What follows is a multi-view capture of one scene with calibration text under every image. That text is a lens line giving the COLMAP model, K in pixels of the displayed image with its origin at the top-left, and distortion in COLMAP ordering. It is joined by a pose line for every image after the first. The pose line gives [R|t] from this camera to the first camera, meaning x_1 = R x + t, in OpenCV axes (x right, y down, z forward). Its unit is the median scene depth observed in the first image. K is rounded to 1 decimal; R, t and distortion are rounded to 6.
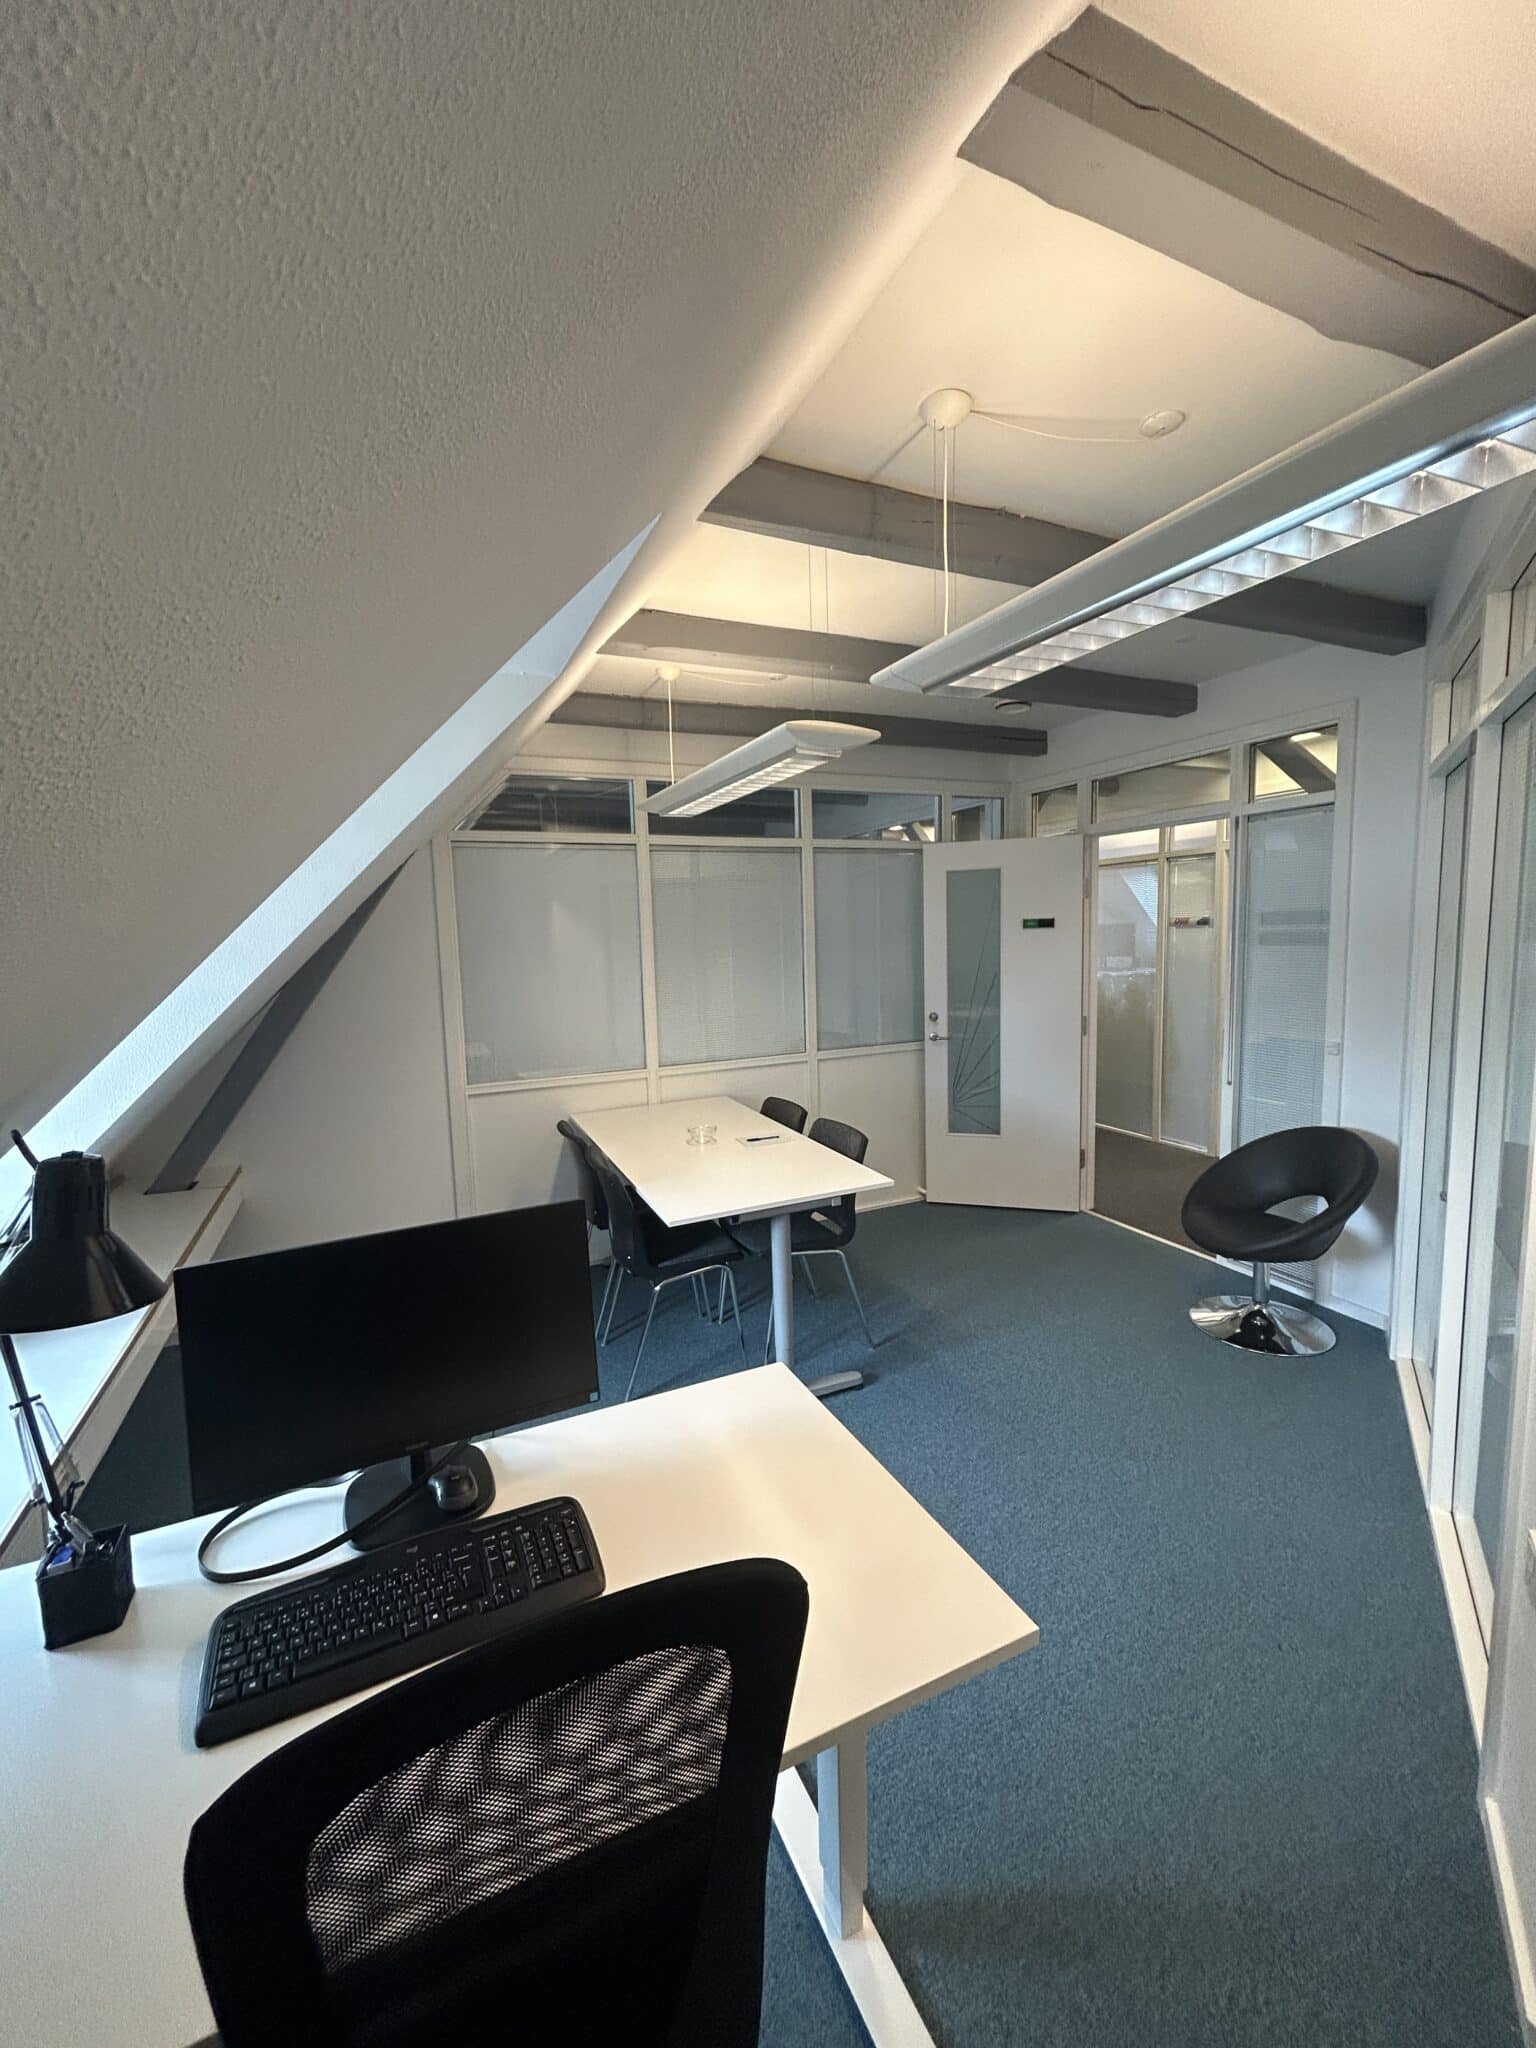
lens RADIAL K [[823.8, 0, 773.2], [0, 823.8, 1020.2], [0, 0, 1]] dist [0.002351, 0.001107]
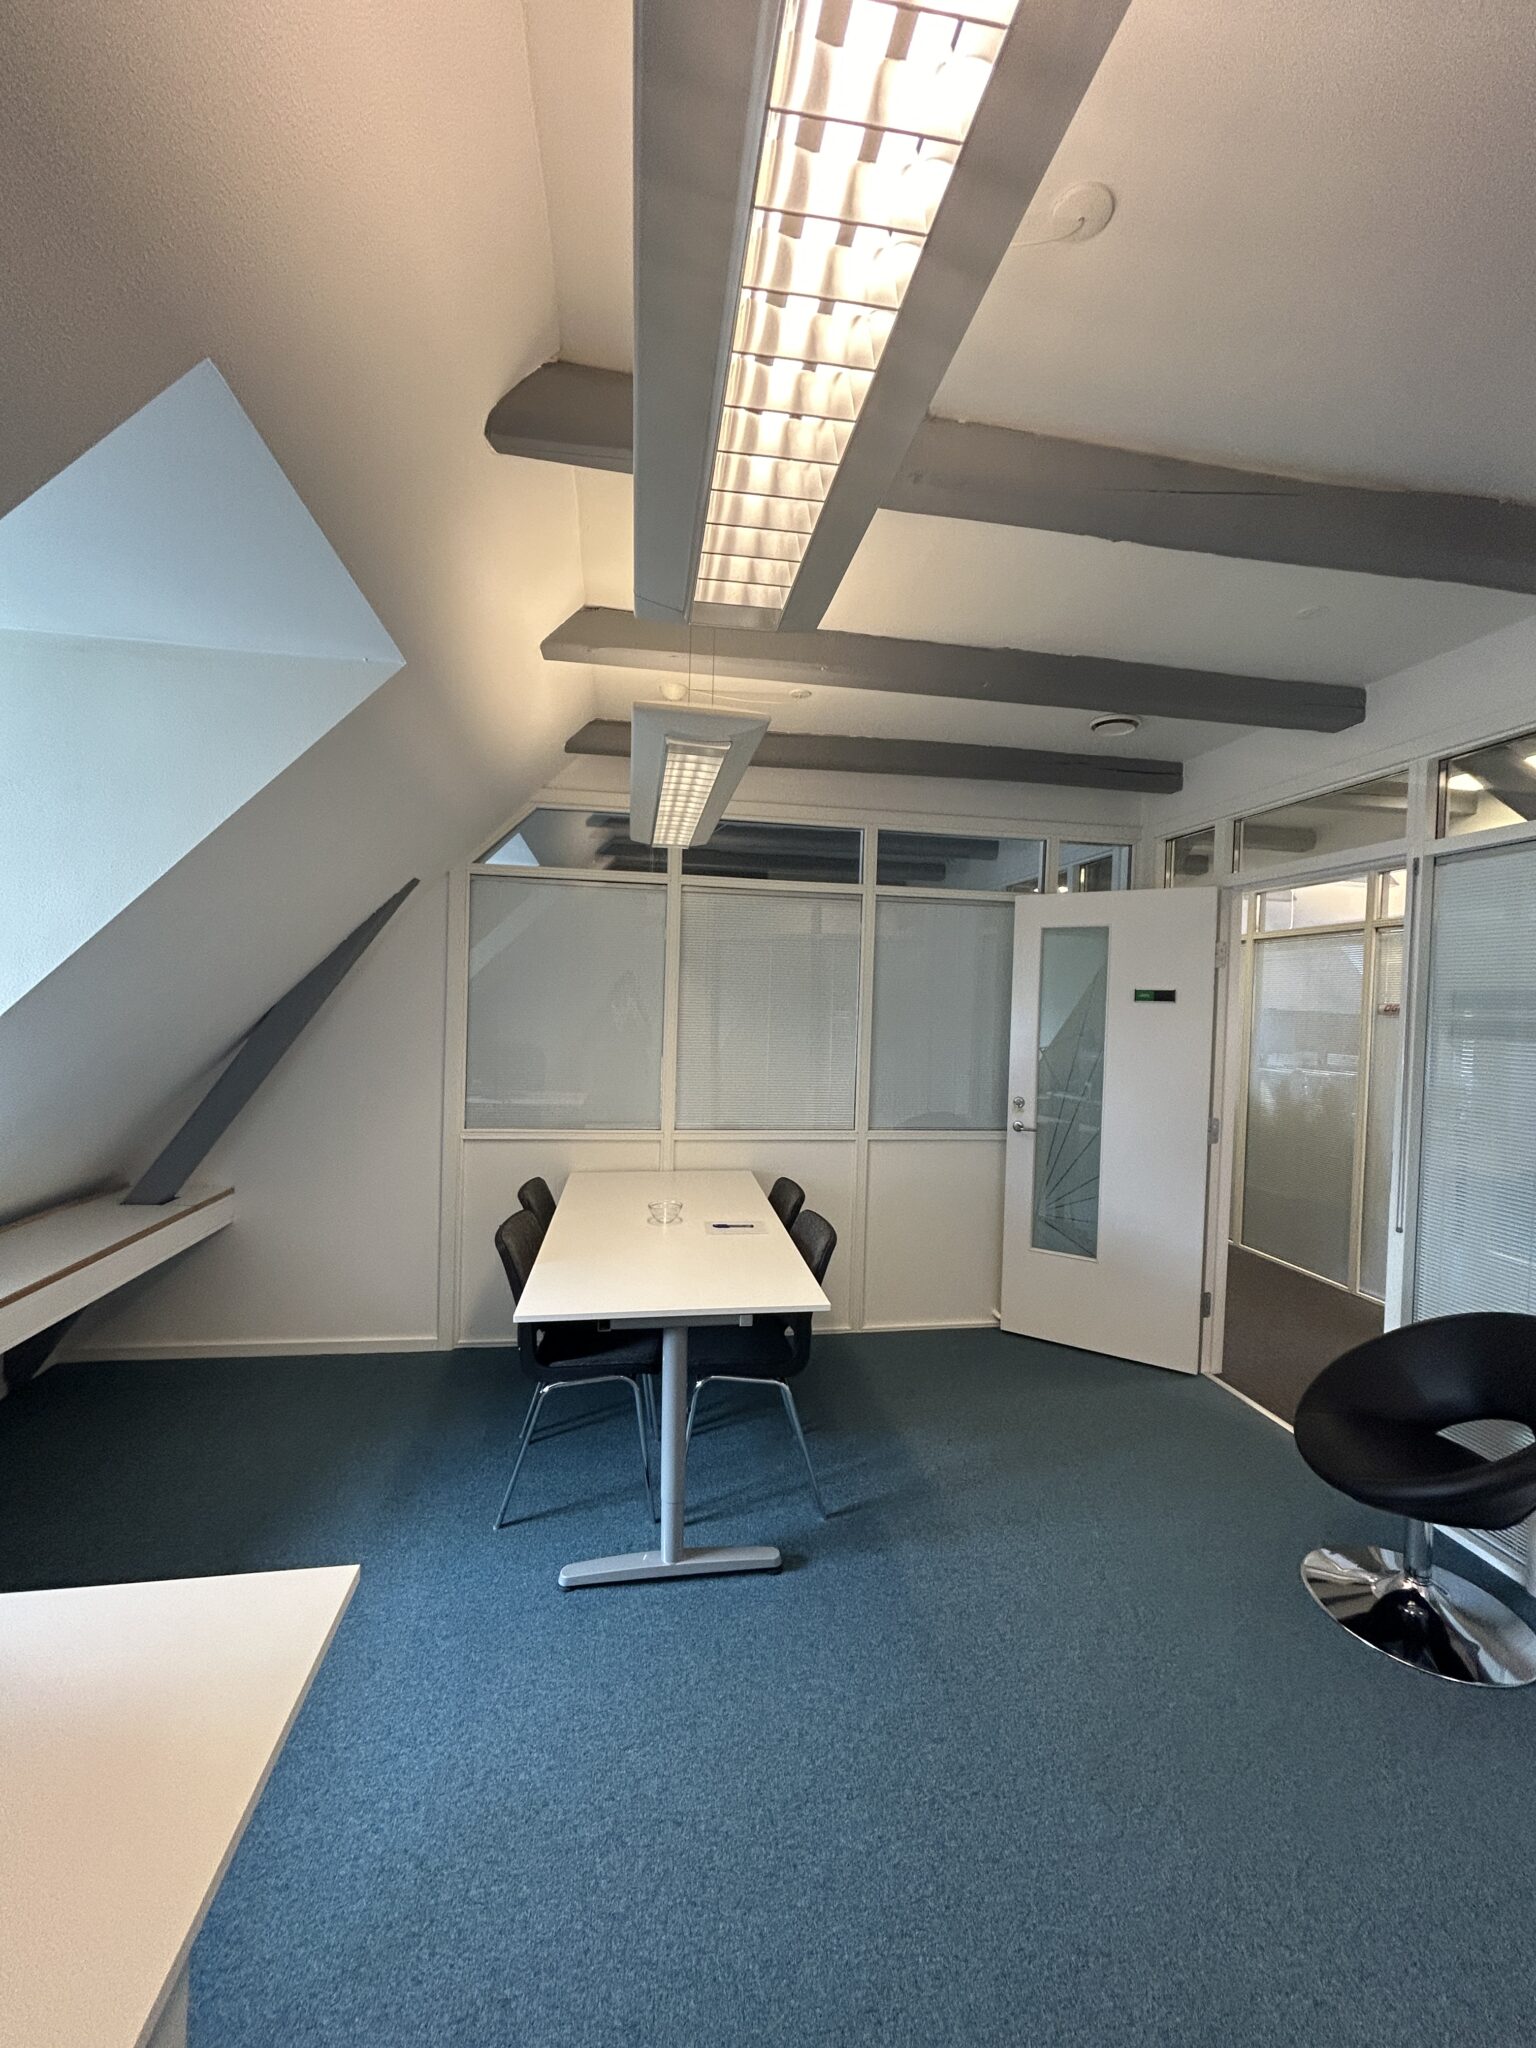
lens RADIAL K [[823.8, 0, 770.1], [0, 823.8, 1020.3], [0, 0, 1]] dist [0.002351, 0.001107]
pose [[0.963121, 0.062572, -0.261691, 0.193302], [-0.084355, 0.993770, -0.072843, -0.004969], [0.255503, 0.092232, 0.962399, 0.156041]]
